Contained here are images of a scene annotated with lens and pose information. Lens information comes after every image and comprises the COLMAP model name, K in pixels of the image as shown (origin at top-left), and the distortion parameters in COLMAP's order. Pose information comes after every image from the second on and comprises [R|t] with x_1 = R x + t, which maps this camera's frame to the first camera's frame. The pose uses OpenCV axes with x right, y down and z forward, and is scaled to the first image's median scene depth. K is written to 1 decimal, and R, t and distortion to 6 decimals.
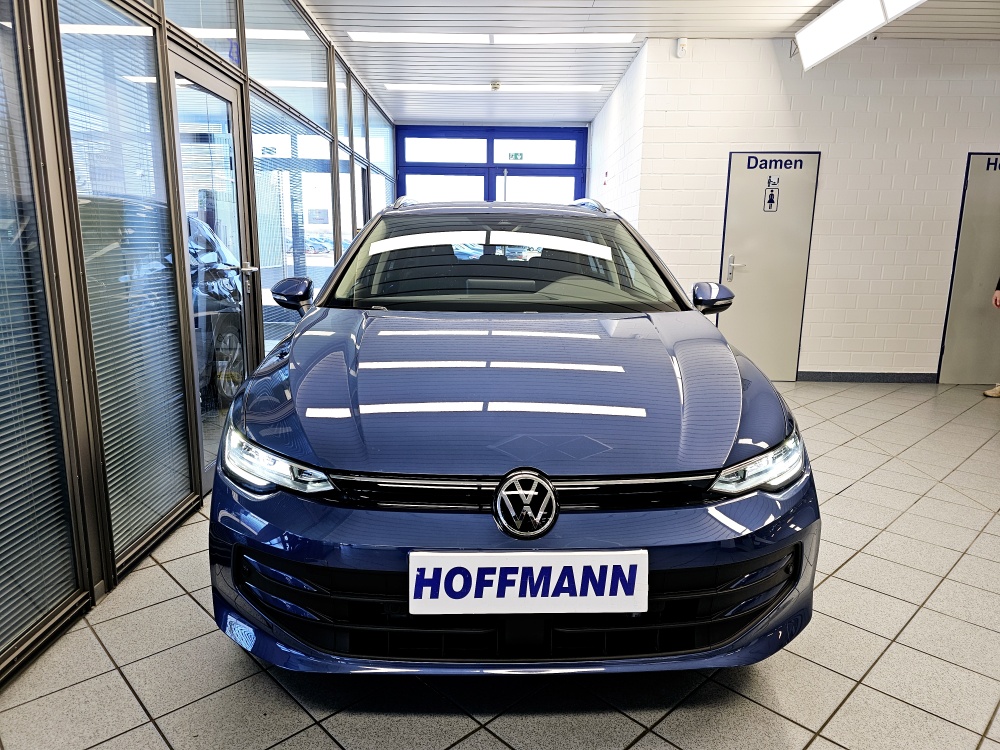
lens RADIAL K [[665.8, 0, 502.9], [0, 665.8, 372.0], [0, 0, 1]] dist [0.075104, -0.070373]
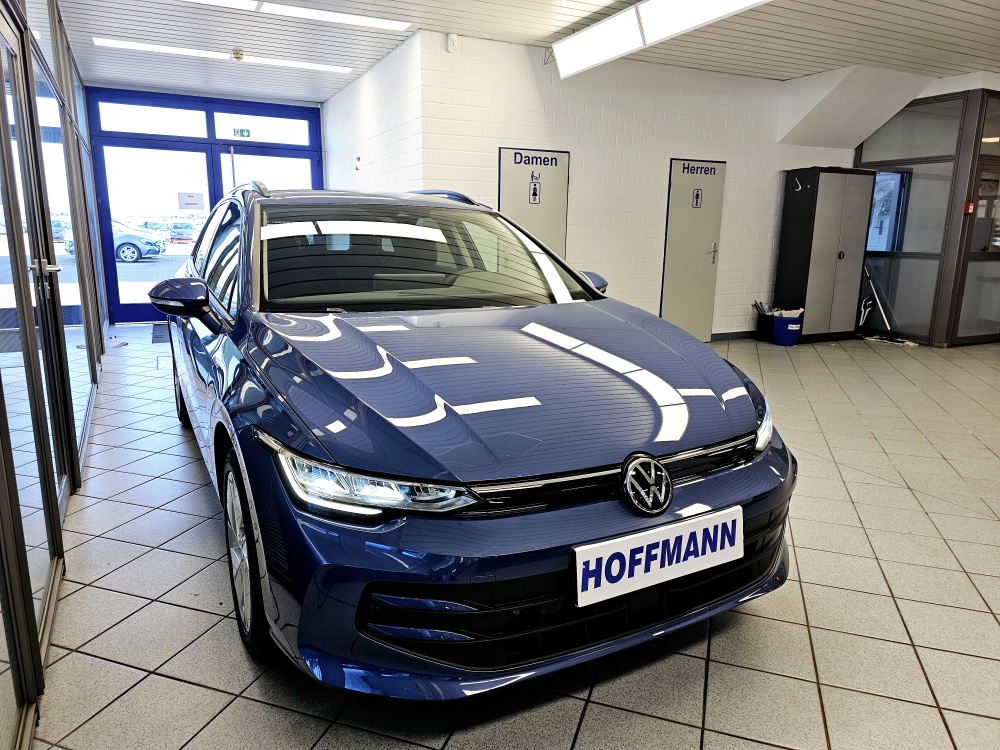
lens RADIAL K [[665.8, 0, 502.9], [0, 665.8, 372.0], [0, 0, 1]] dist [0.075104, -0.070373]
pose [[0.893945, -0.094686, 0.438060, -0.239767], [0.084318, 0.995506, 0.043111, -0.019532], [-0.440173, -0.001603, 0.897912, 0.046109]]
